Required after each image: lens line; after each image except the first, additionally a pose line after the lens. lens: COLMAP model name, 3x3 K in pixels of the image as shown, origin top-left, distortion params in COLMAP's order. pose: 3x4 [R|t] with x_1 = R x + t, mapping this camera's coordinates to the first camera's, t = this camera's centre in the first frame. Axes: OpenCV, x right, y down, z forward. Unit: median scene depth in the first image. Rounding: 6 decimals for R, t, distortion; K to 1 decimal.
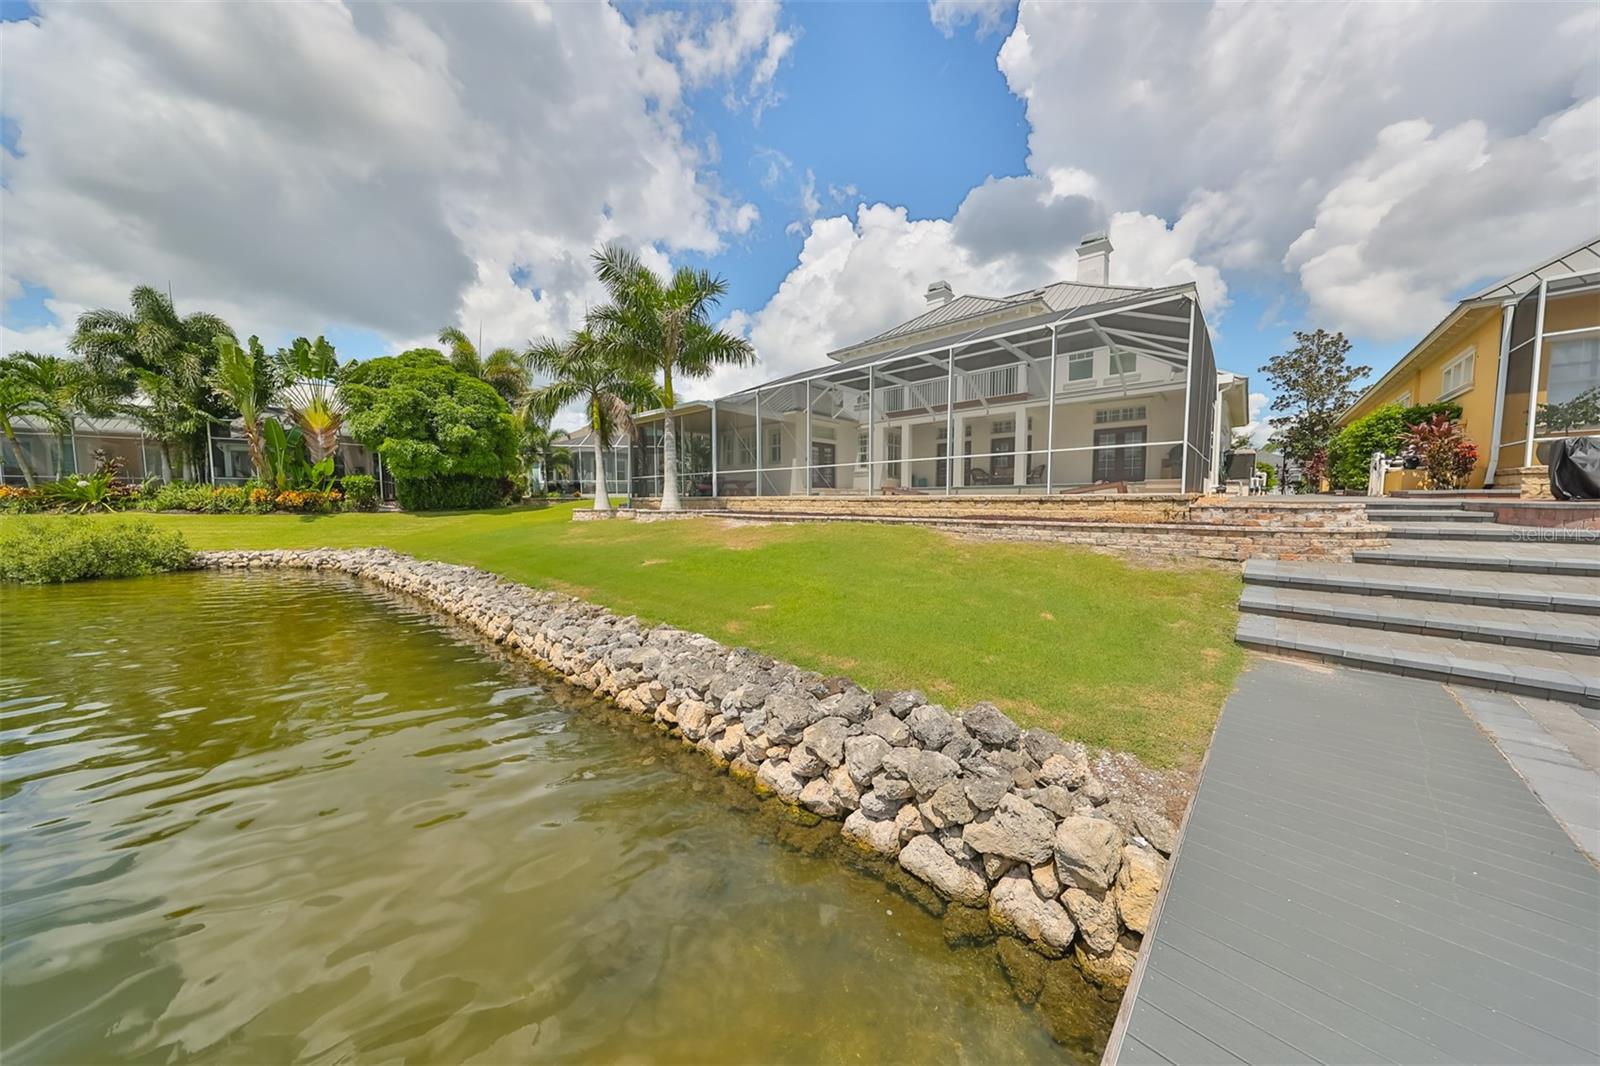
lens RADIAL K [[483.1, 0, 809.0], [0, 483.1, 542.1], [0, 0, 1]] dist [-0.000343, -0.000040]
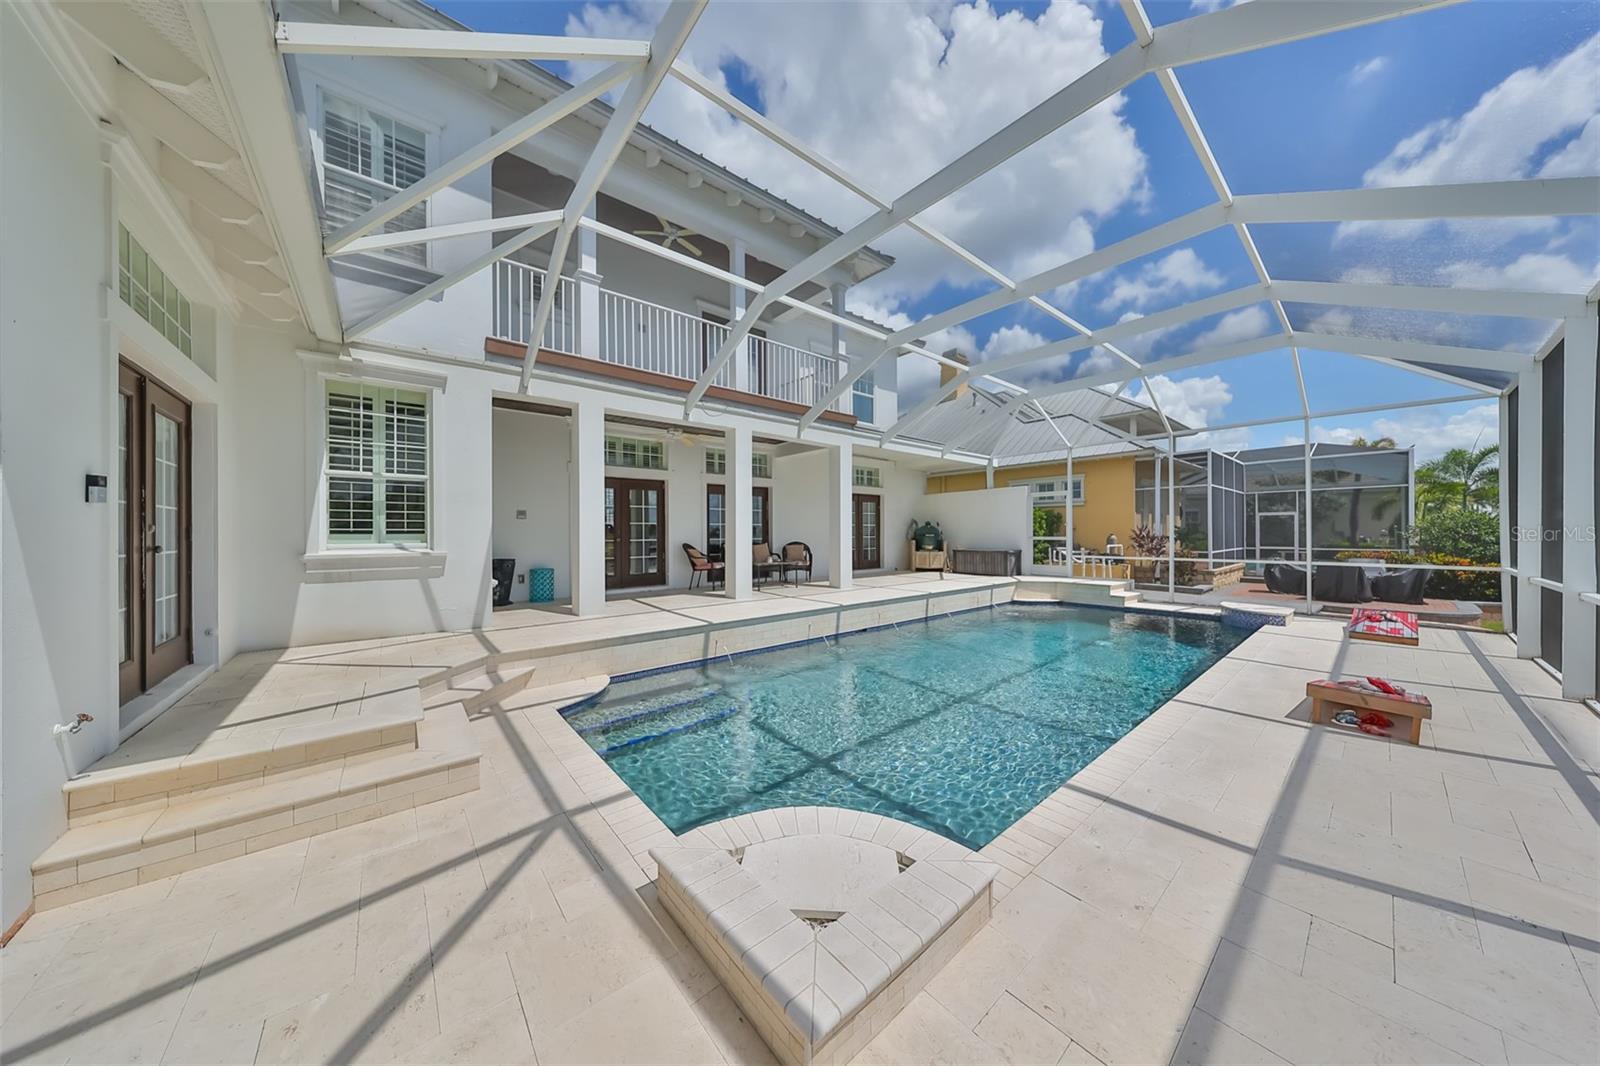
lens RADIAL K [[496.7, 0, 795.6], [0, 496.7, 531.1], [0, 0, 1]] dist [-0.003426, 0.000314]
pose [[0.140320, 0.004005, 0.990098, -0.086237], [0.086479, 0.996121, -0.016286, -0.136570], [-0.986322, 0.087908, 0.139430, 0.771396]]
